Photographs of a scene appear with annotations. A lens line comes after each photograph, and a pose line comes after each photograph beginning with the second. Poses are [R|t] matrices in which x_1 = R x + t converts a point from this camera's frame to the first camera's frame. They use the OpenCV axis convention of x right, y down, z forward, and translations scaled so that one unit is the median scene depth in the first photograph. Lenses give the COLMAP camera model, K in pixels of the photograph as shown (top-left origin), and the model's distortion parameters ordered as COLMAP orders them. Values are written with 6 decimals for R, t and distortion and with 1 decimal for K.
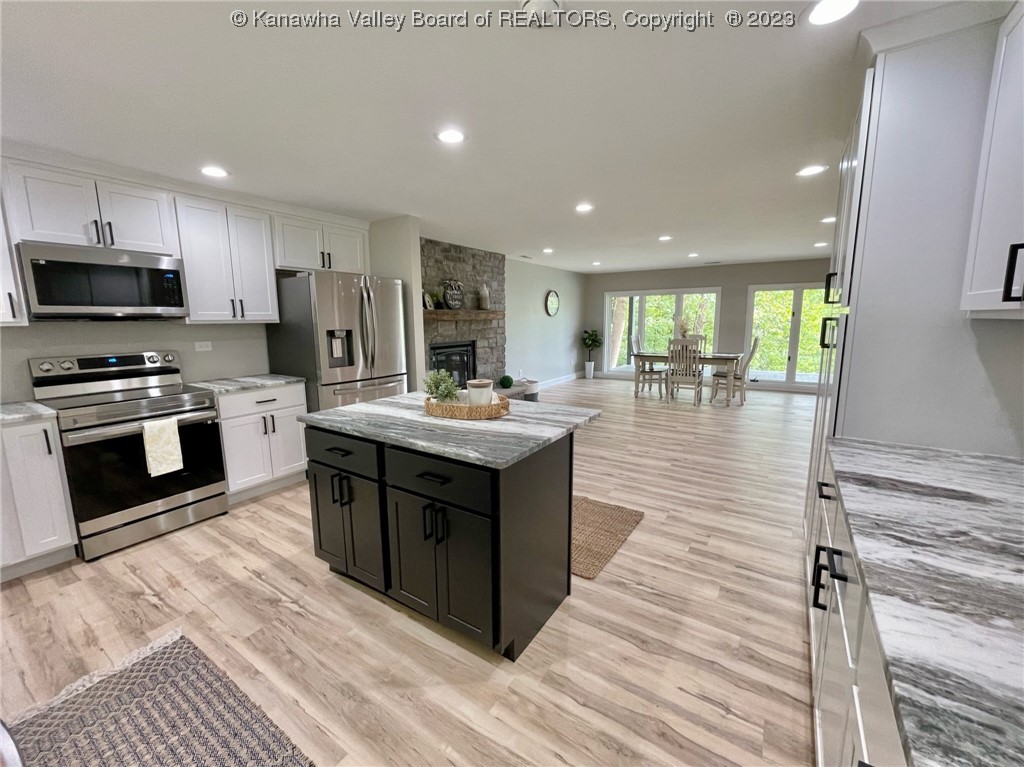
lens RADIAL K [[411.4, 0, 505.8], [0, 411.4, 382.9], [0, 0, 1]] dist [-0.003987, 0.000585]
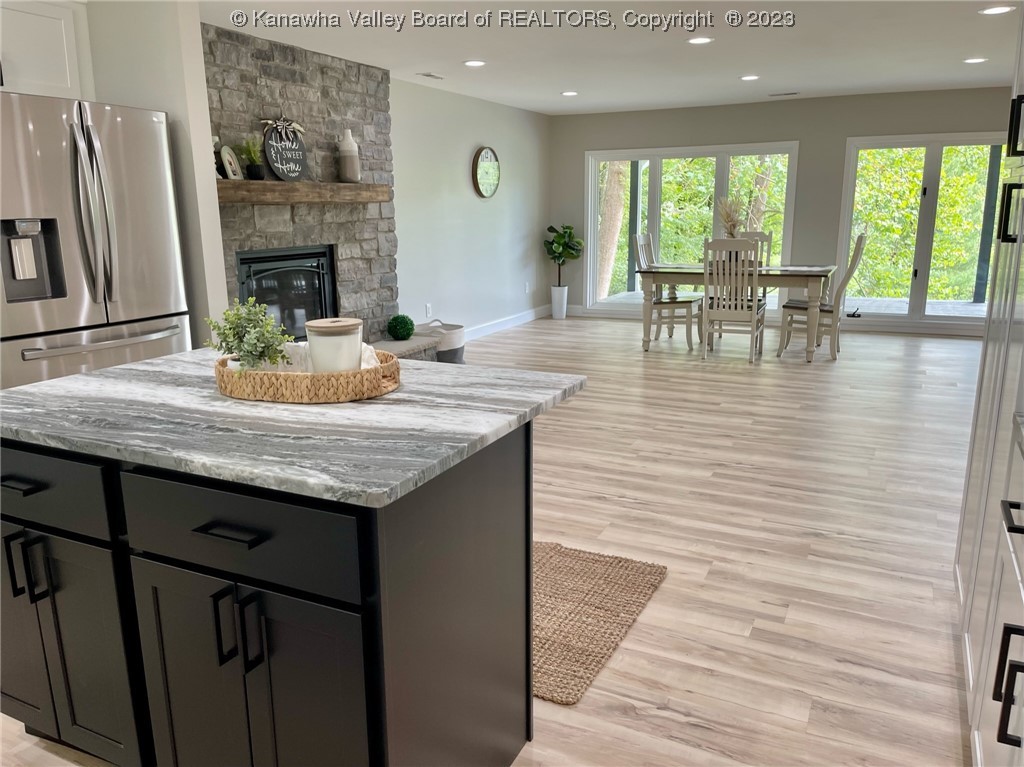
lens RADIAL K [[769.1, 0, 508.3], [0, 769.1, 387.6], [0, 0, 1]] dist [0.054766, -0.069731]
pose [[0.990660, -0.031593, 0.132648, 0.012175], [0.021654, 0.996894, 0.075714, 0.006950], [-0.134628, -0.072135, 0.988267, 0.071970]]
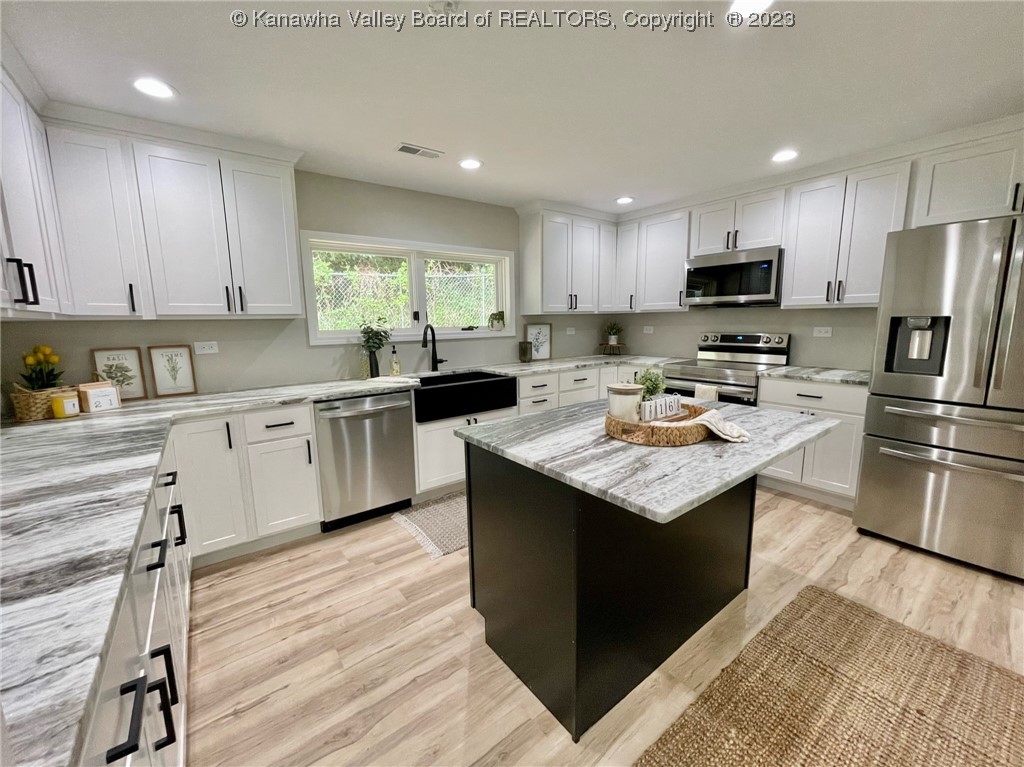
lens RADIAL K [[411.4, 0, 508.7], [0, 411.4, 382.8], [0, 0, 1]] dist [-0.003987, 0.000585]
pose [[-0.317797, 0.161415, -0.934318, 0.553114], [-0.124754, 0.969717, 0.209965, -0.109881], [0.939916, 0.183286, -0.288036, 0.795705]]
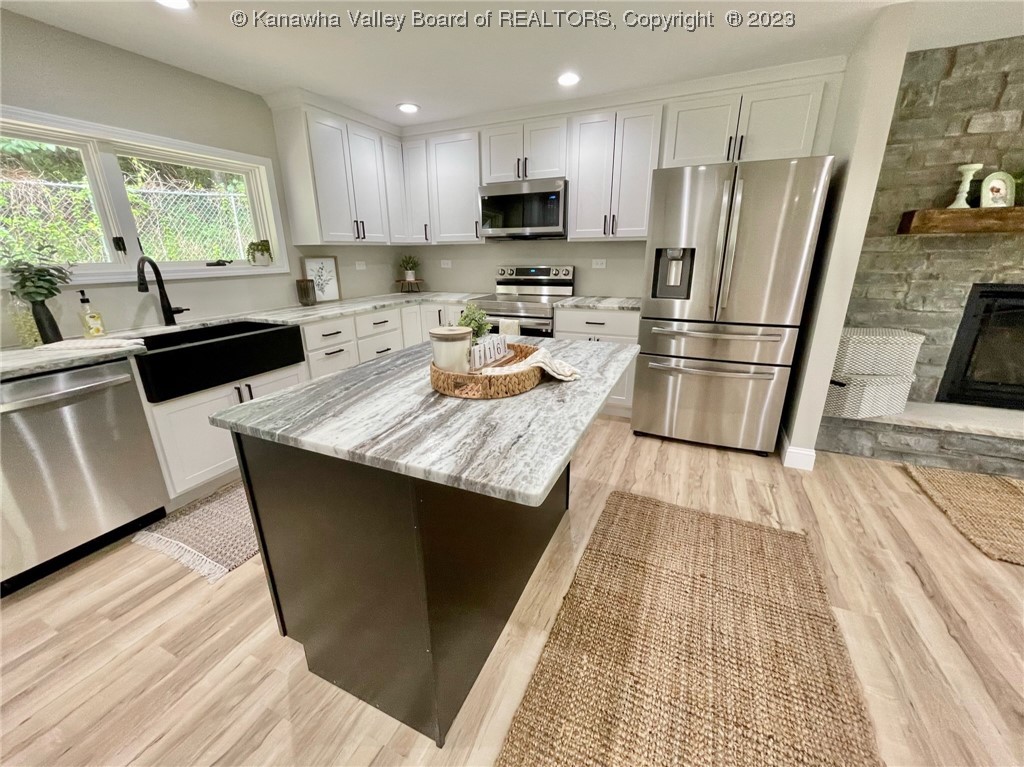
lens RADIAL K [[411.4, 0, 506.6], [0, 411.4, 381.8], [0, 0, 1]] dist [-0.003987, 0.000585]
pose [[0.165130, 0.306820, -0.937333, 0.430171], [-0.140756, 0.947983, 0.285509, -0.091530], [0.976176, 0.084790, 0.199727, 0.756595]]
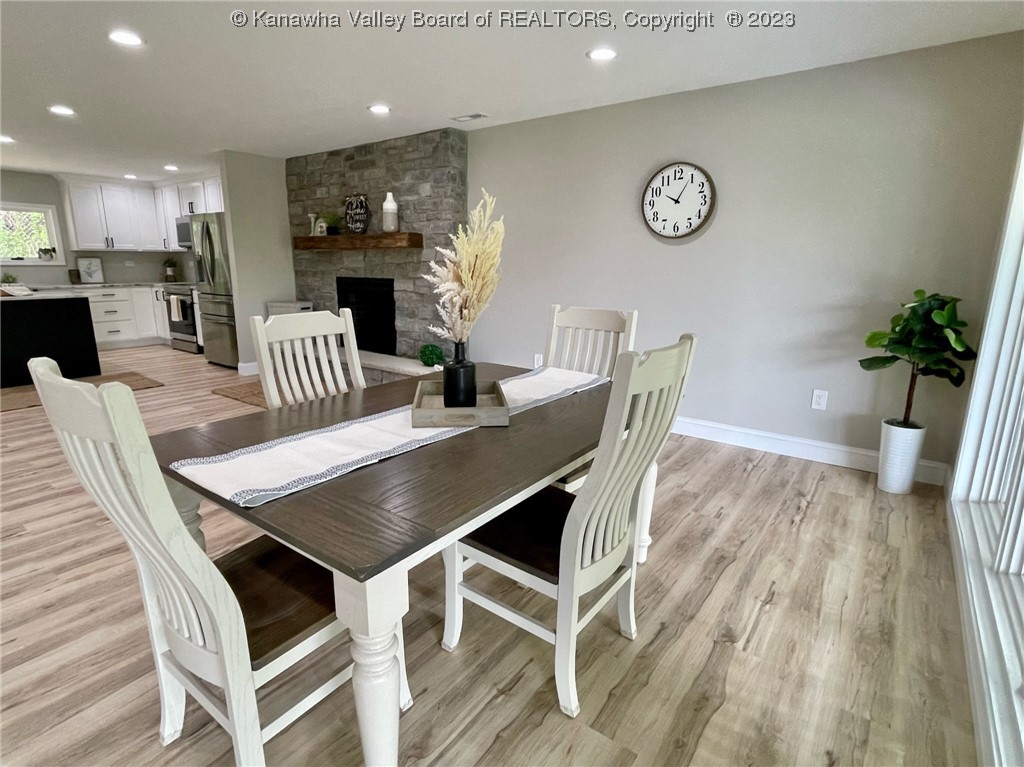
lens RADIAL K [[539.0, 0, 506.2], [0, 539.0, 386.1], [0, 0, 1]] dist [0.000181, -0.001693]
pose [[-0.053911, 0.234940, -0.970514, 1.917759], [-0.159492, 0.957423, 0.240631, -0.415469], [0.985726, 0.167762, -0.014145, 2.851359]]
